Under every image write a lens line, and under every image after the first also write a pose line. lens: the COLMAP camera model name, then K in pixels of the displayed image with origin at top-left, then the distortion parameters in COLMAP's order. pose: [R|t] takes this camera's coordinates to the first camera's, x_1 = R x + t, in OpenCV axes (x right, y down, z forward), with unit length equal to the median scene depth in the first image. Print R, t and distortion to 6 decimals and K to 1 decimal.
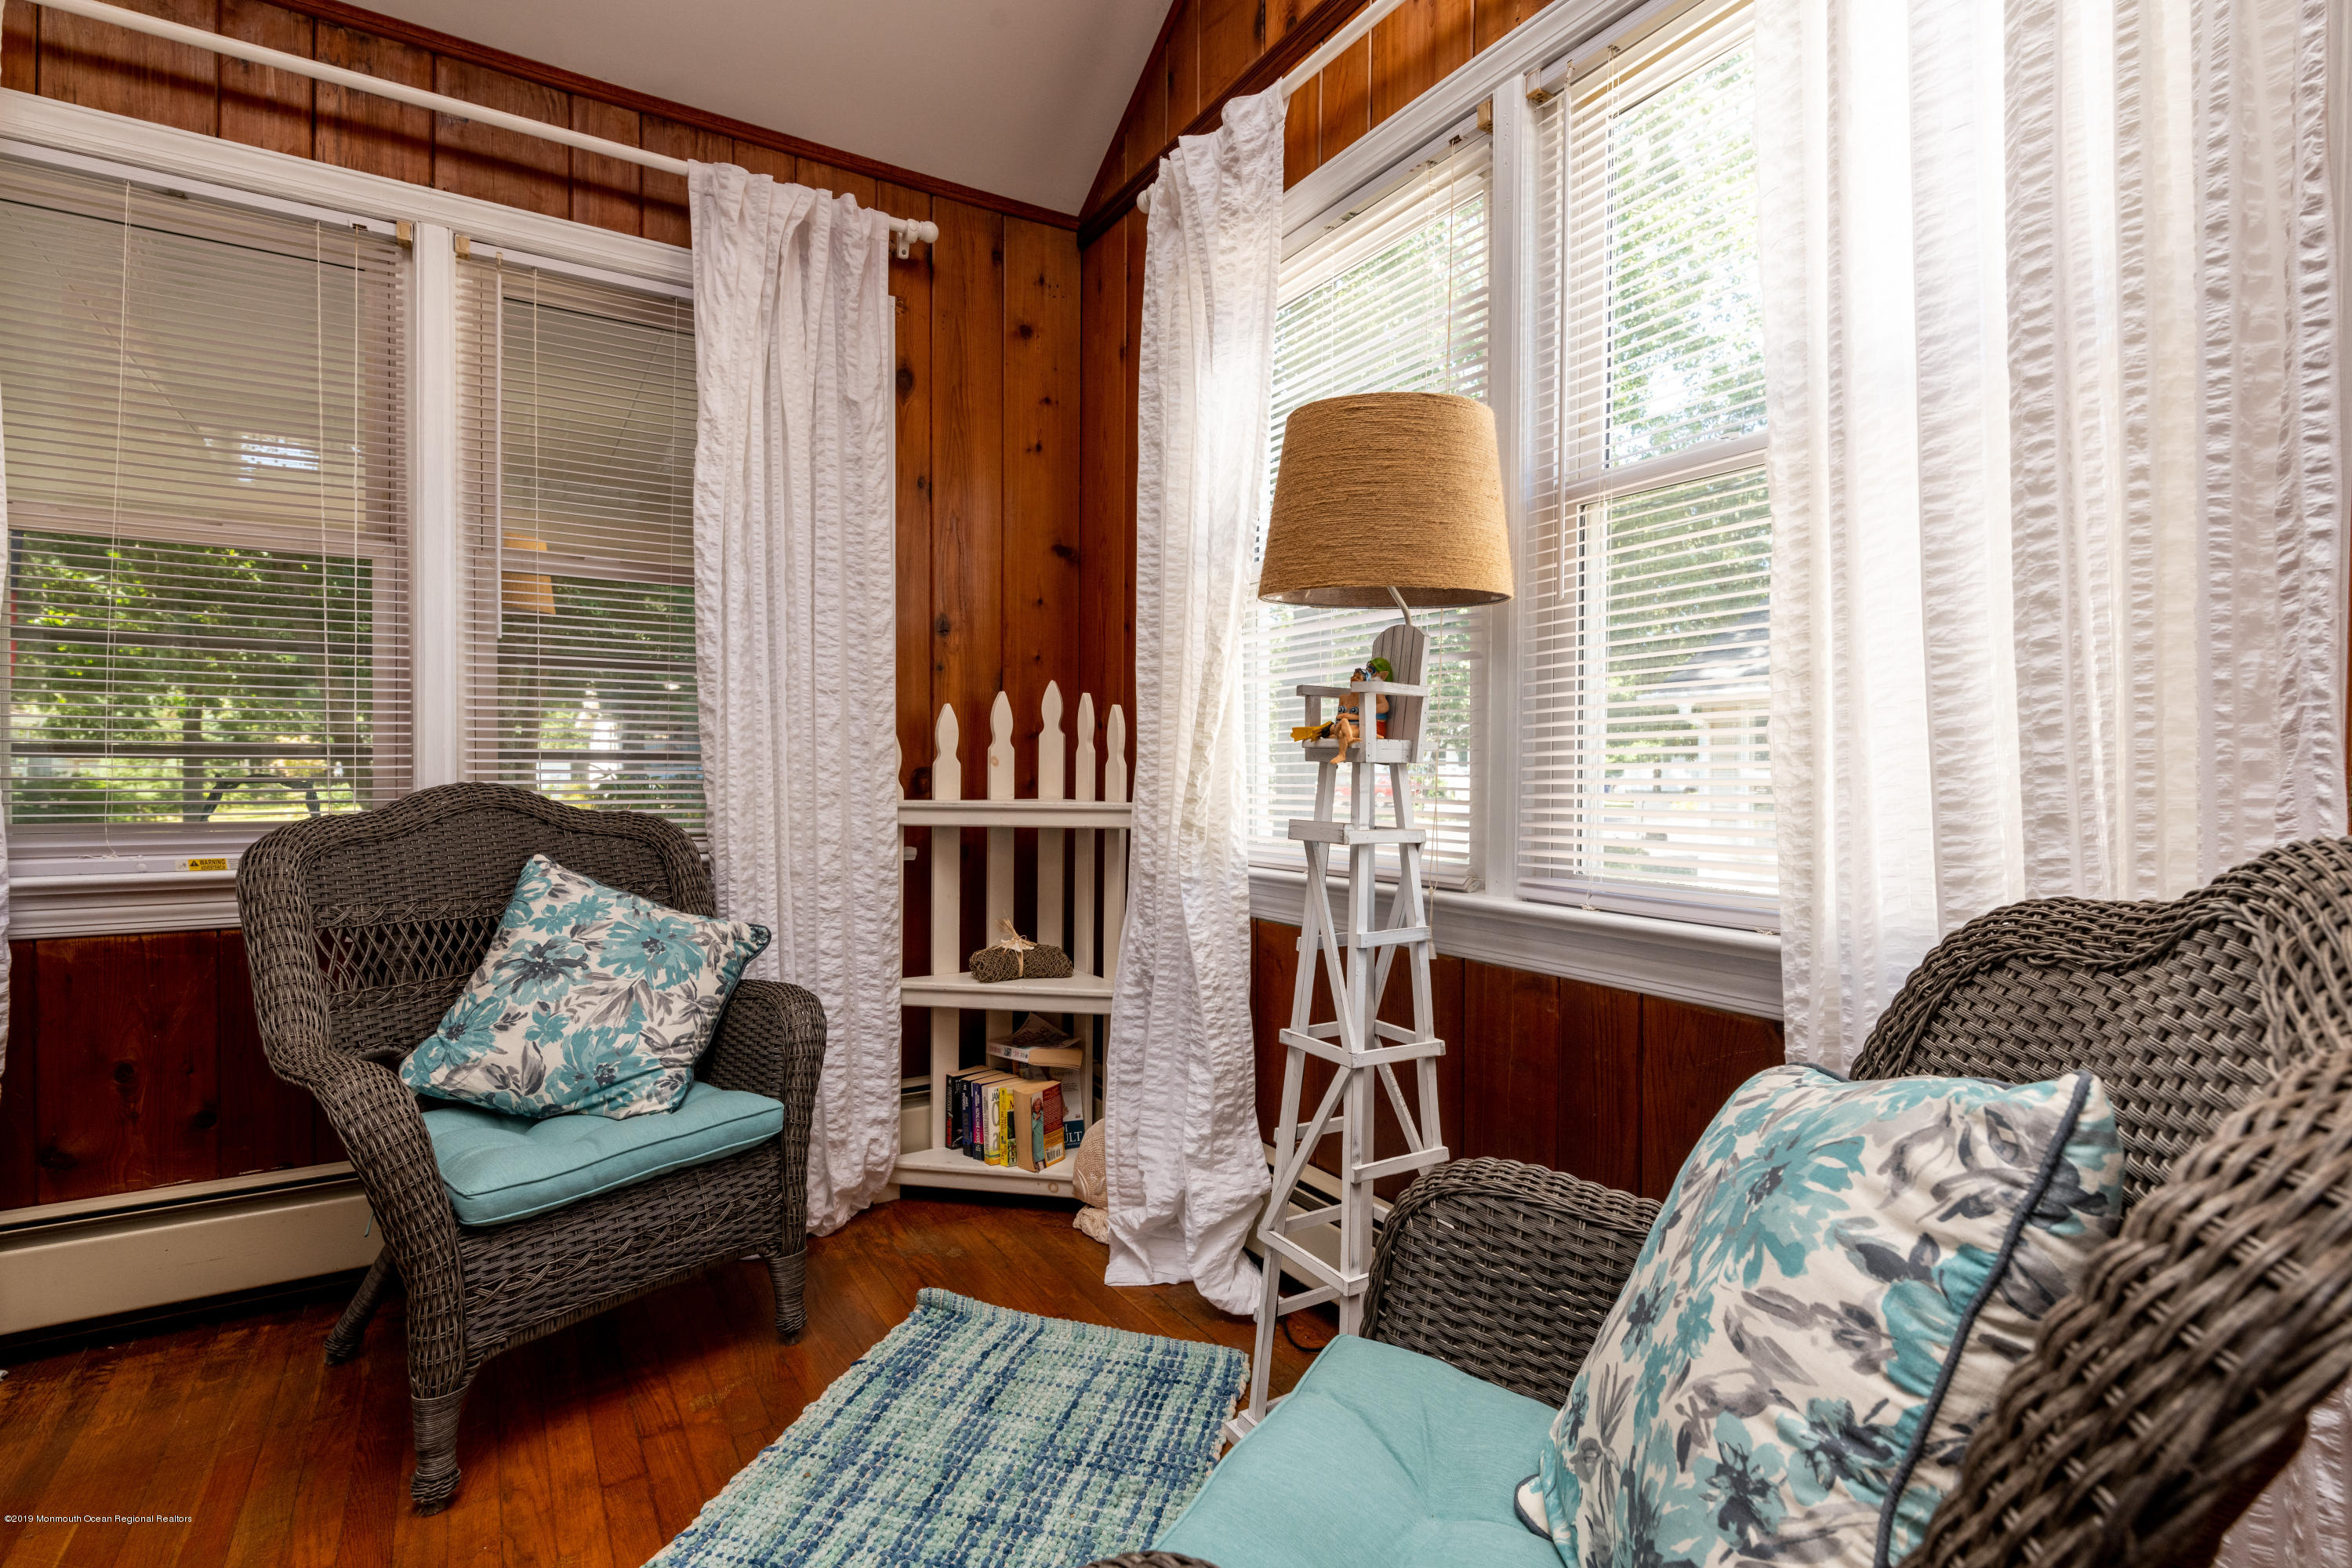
lens RADIAL K [[1095.8, 0, 1186.2], [0, 1095.8, 778.5], [0, 0, 1]] dist [0.002255, -0.000016]
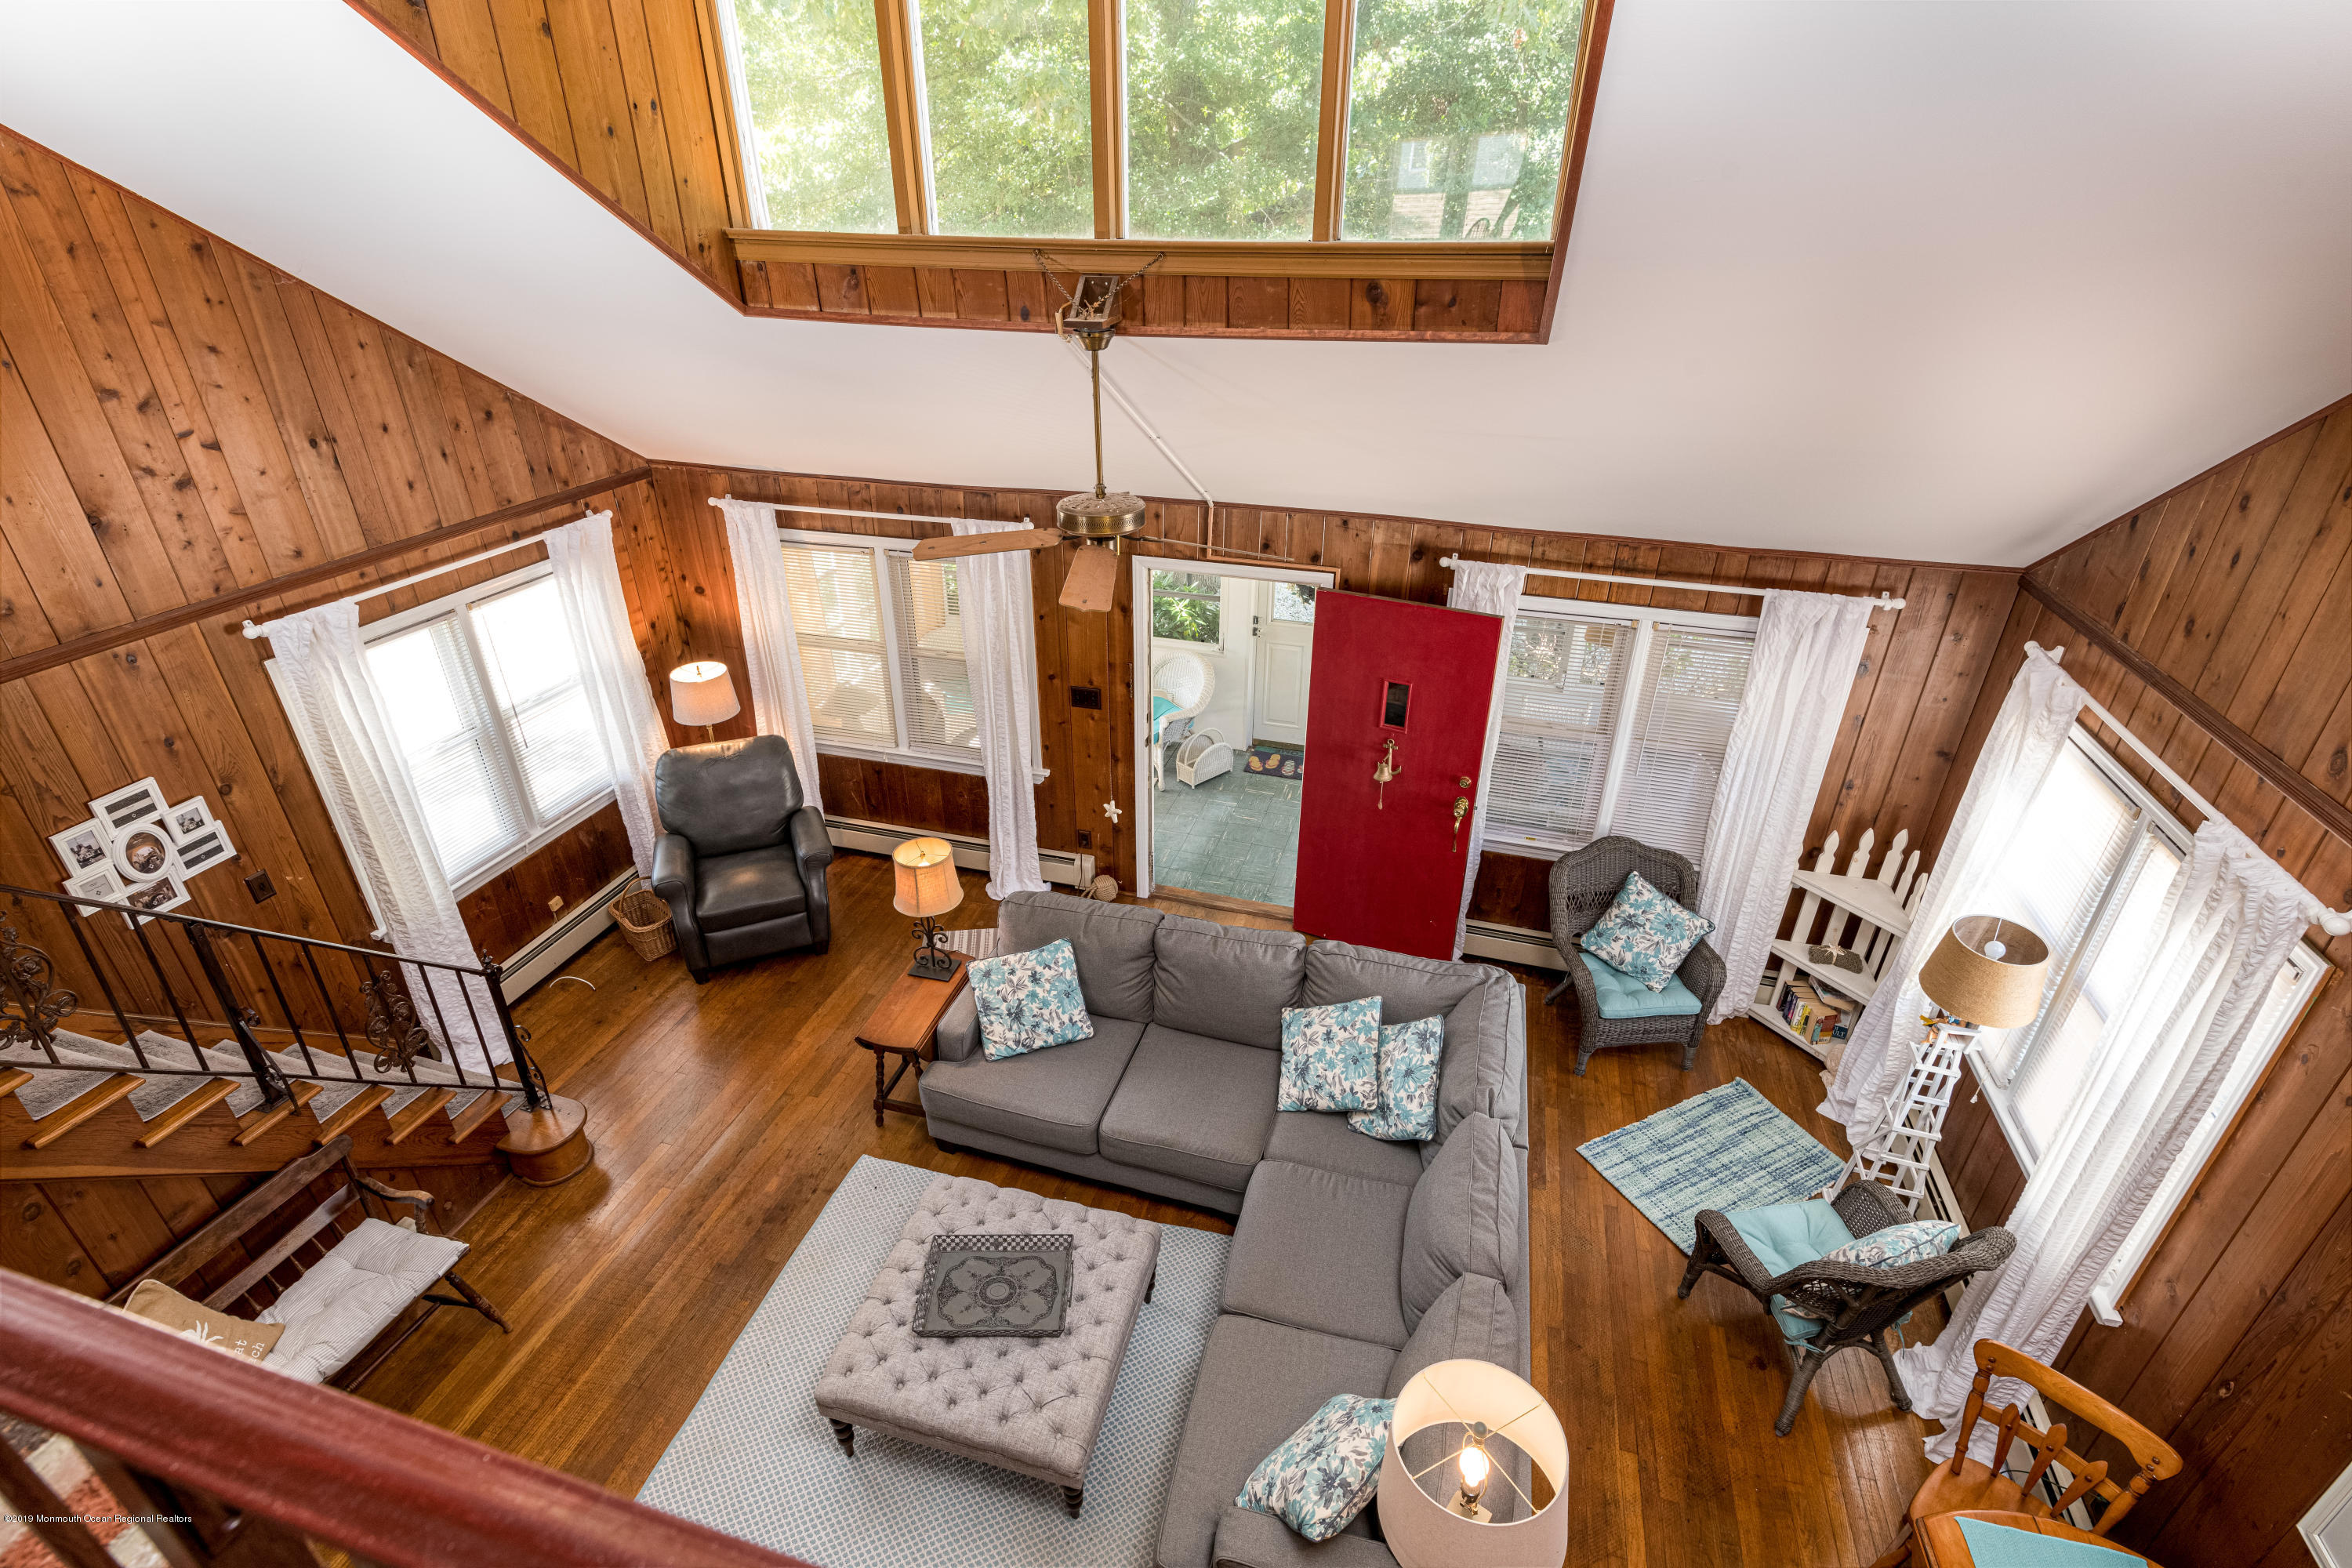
lens RADIAL K [[1095.8, 0, 1177.7], [0, 1095.8, 780.3], [0, 0, 1]] dist [0.002255, -0.000016]
pose [[0.654573, 0.359057, -0.665291, 0.364336], [-0.003720, 0.881535, 0.472104, -1.359201], [0.755989, -0.306552, 0.578365, -1.287256]]
